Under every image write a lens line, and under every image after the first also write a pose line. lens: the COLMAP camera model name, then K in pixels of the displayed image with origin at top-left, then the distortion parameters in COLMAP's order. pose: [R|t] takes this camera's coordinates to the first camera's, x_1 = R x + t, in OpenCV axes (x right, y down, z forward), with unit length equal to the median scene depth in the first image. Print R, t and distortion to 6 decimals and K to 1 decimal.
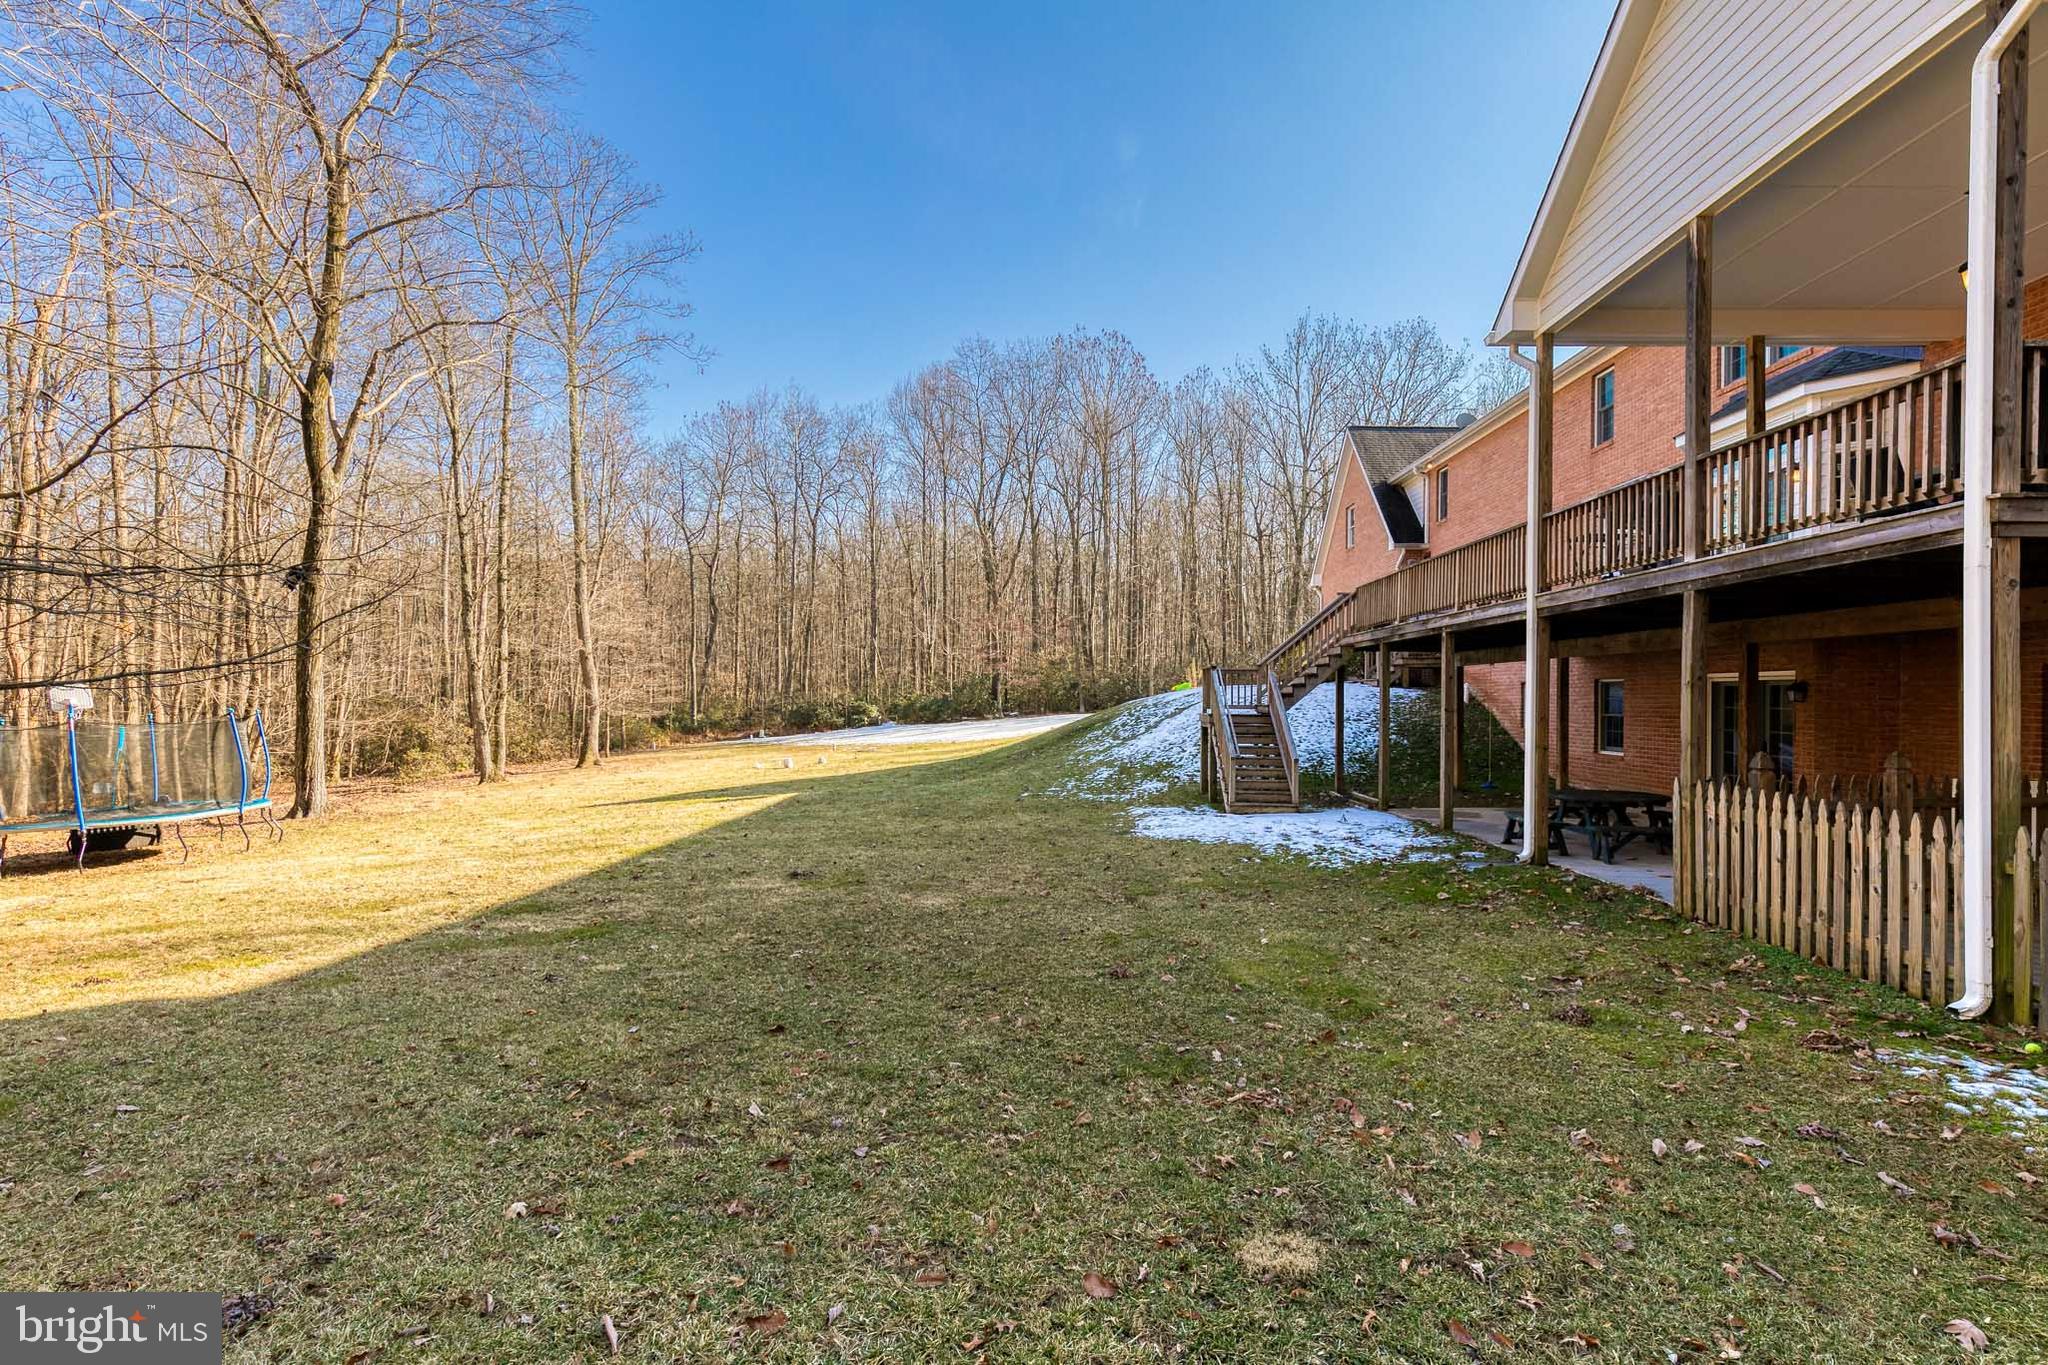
lens RADIAL K [[919.0, 0, 1039.2], [0, 919.0, 685.7], [0, 0, 1]] dist [0.008217, 0.000356]
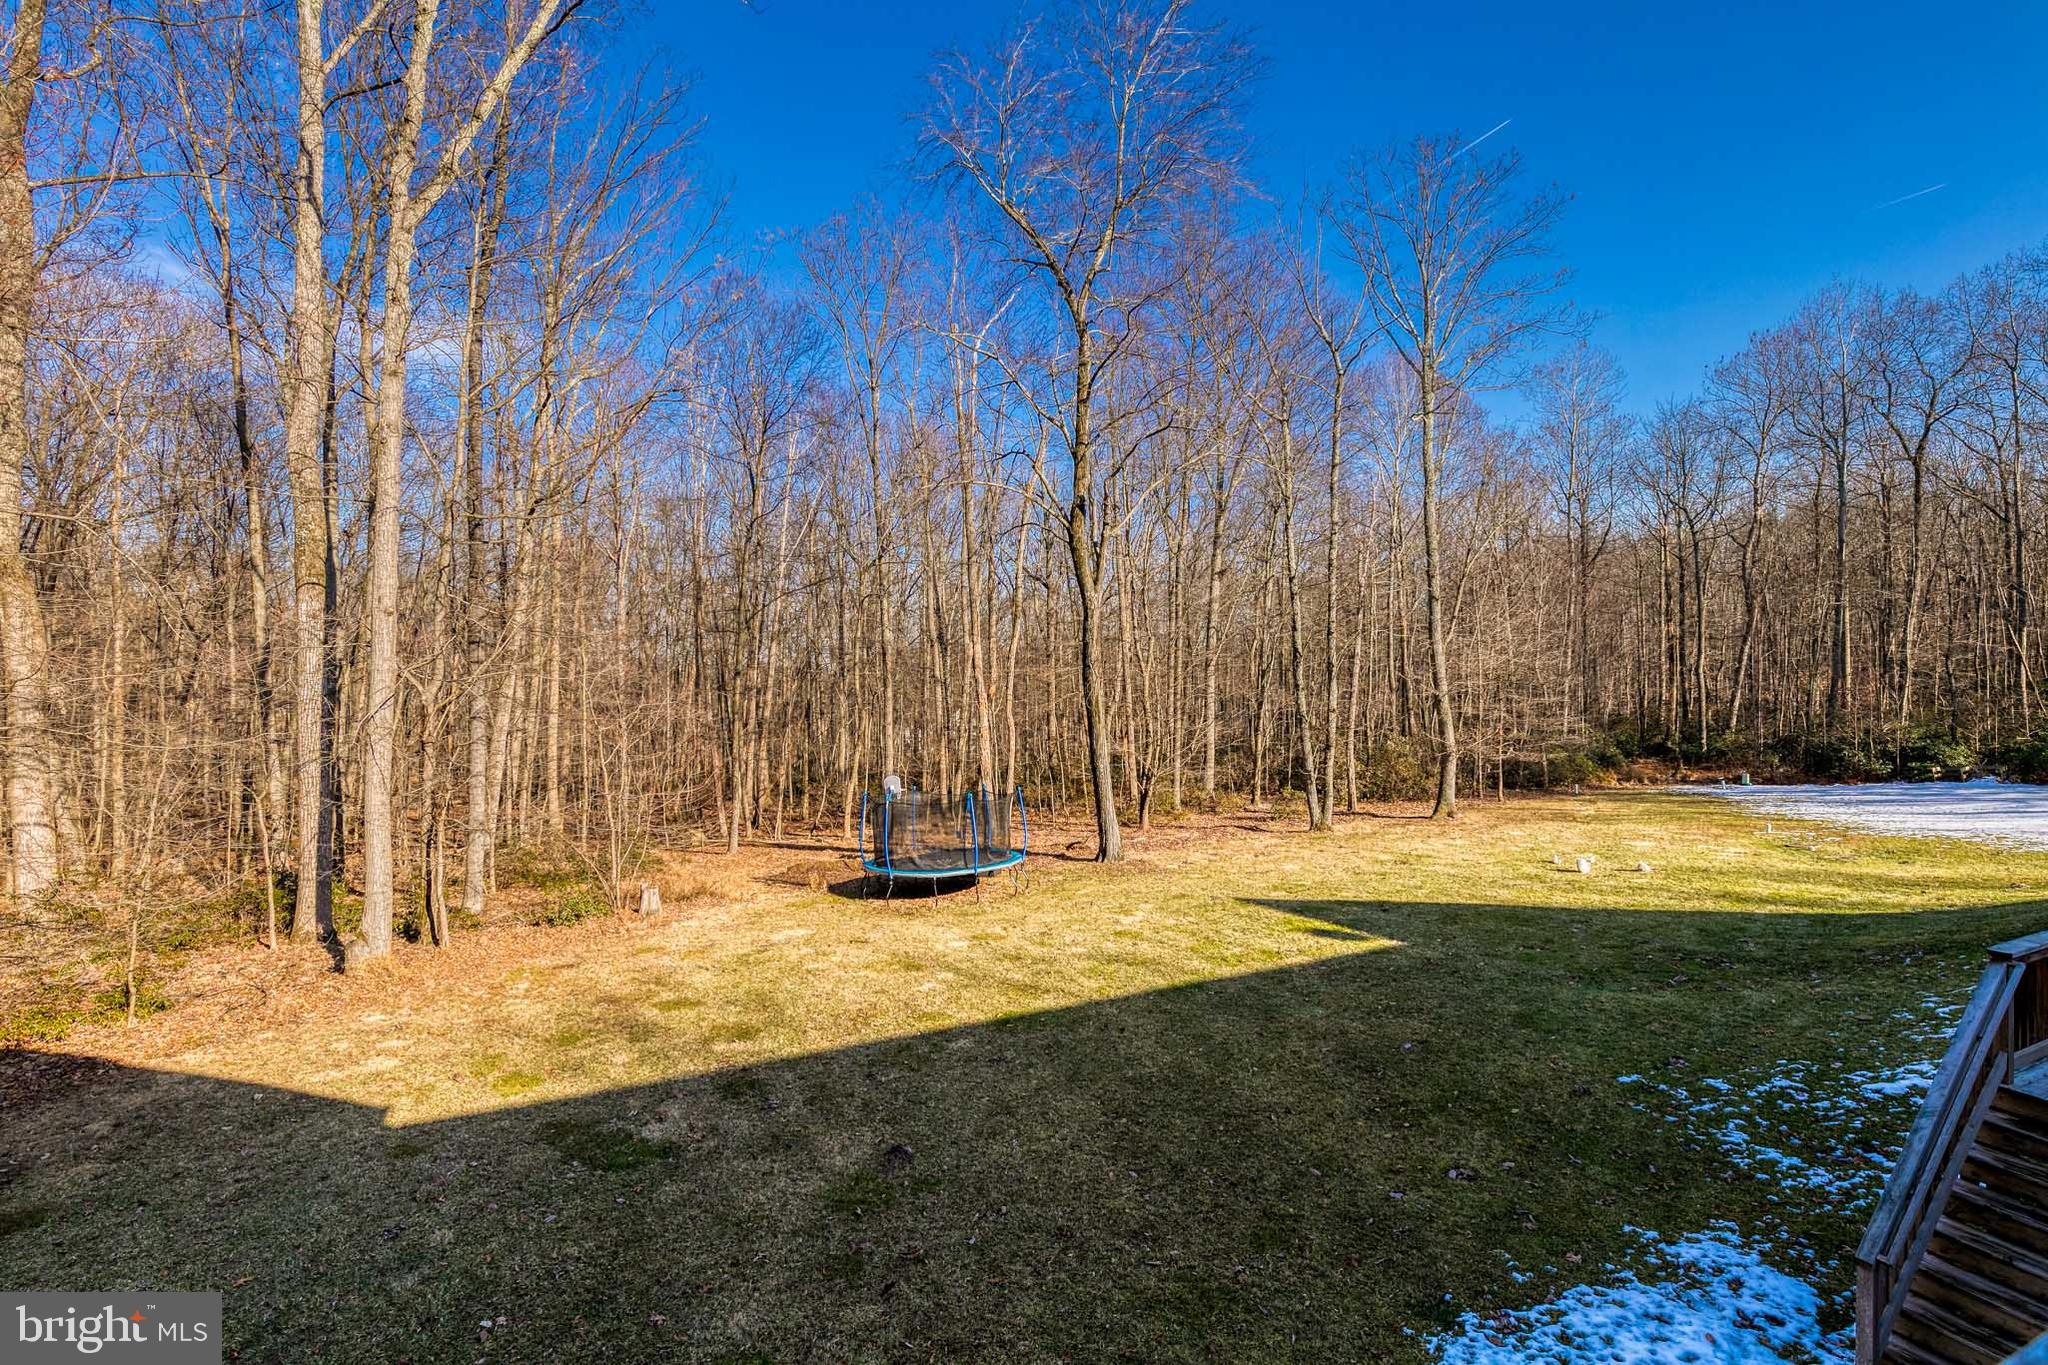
lens RADIAL K [[919.0, 0, 1039.2], [0, 919.0, 685.7], [0, 0, 1]] dist [0.008217, 0.000356]
pose [[0.457054, -0.003755, -0.889431, 0.185384], [0.021101, 0.999755, 0.006622, -0.072051], [0.889189, -0.021795, 0.457022, 0.251620]]
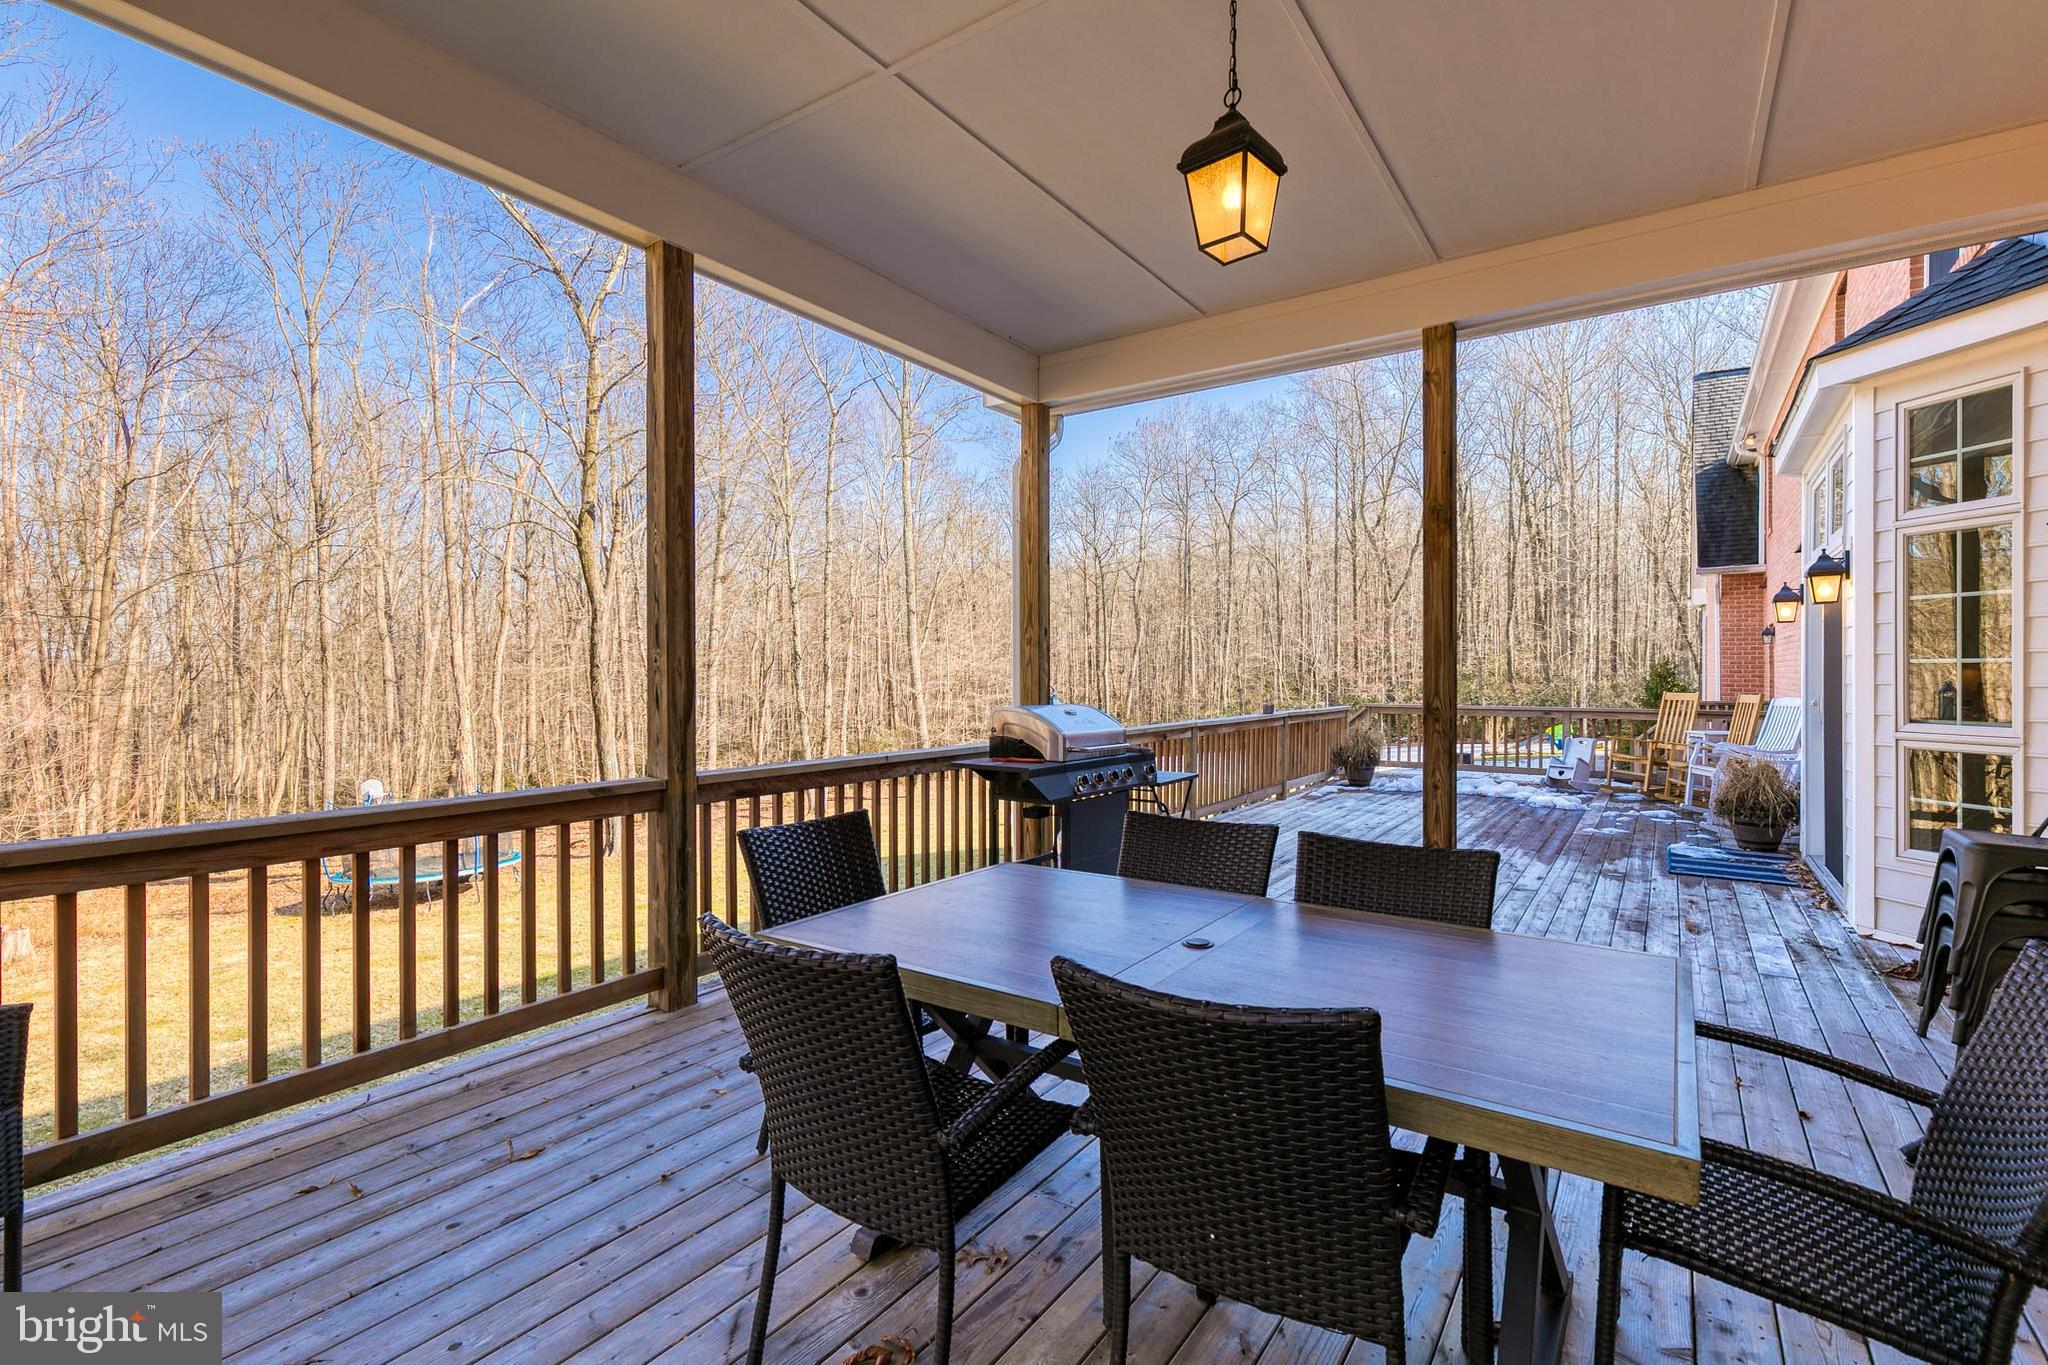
lens RADIAL K [[919.0, 0, 1039.2], [0, 919.0, 685.7], [0, 0, 1]] dist [0.008217, 0.000356]
pose [[0.846056, -0.004973, -0.533070, 0.274576], [0.015817, 0.999750, 0.015777, -0.071707], [0.532859, -0.021780, 0.845924, 0.163924]]
